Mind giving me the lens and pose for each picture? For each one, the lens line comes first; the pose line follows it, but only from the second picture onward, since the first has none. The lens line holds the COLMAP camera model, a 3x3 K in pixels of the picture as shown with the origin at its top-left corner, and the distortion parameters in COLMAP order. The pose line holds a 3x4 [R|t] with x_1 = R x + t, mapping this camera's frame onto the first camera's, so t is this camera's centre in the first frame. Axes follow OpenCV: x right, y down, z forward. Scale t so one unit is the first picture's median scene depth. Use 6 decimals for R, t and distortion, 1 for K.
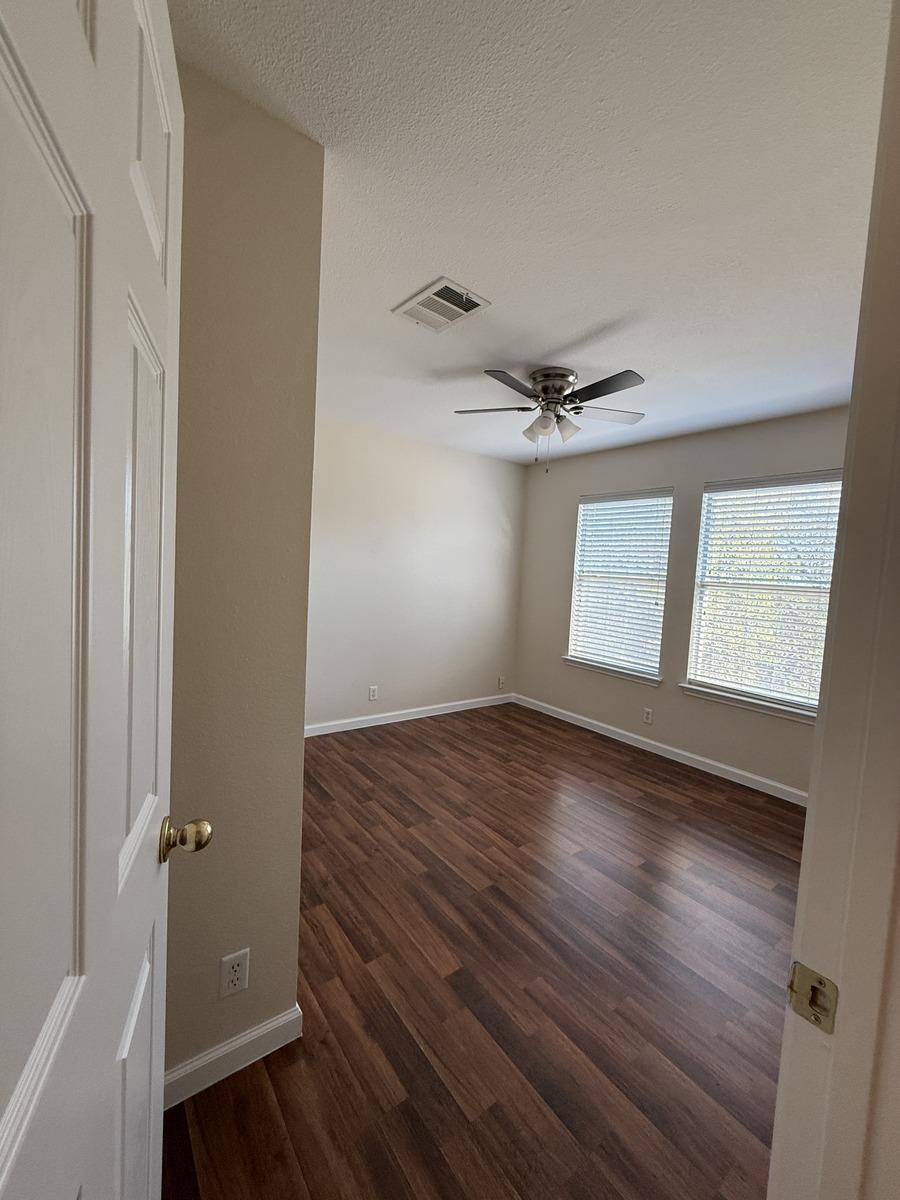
lens RADIAL K [[482.8, 0, 447.5], [0, 482.8, 595.8], [0, 0, 1]] dist [-0.001328, -0.000058]
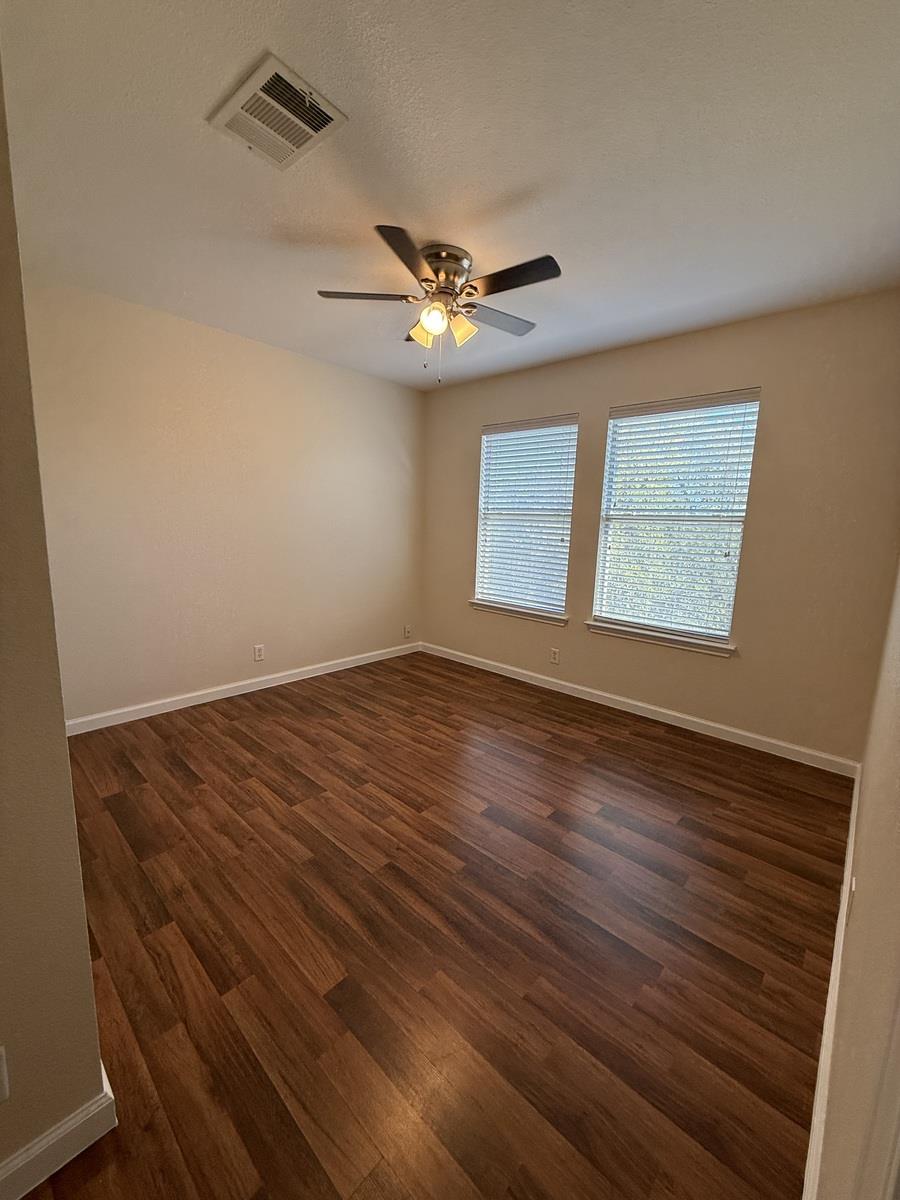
lens RADIAL K [[474.6, 0, 450.0], [0, 474.6, 600.0], [0, 0, 1]] dist [-0.011857, -0.000009]
pose [[0.982678, -0.052304, 0.177786, 0.058889], [0.032126, 0.992900, 0.114535, 0.028335], [-0.182514, -0.106839, 0.977381, 0.157716]]
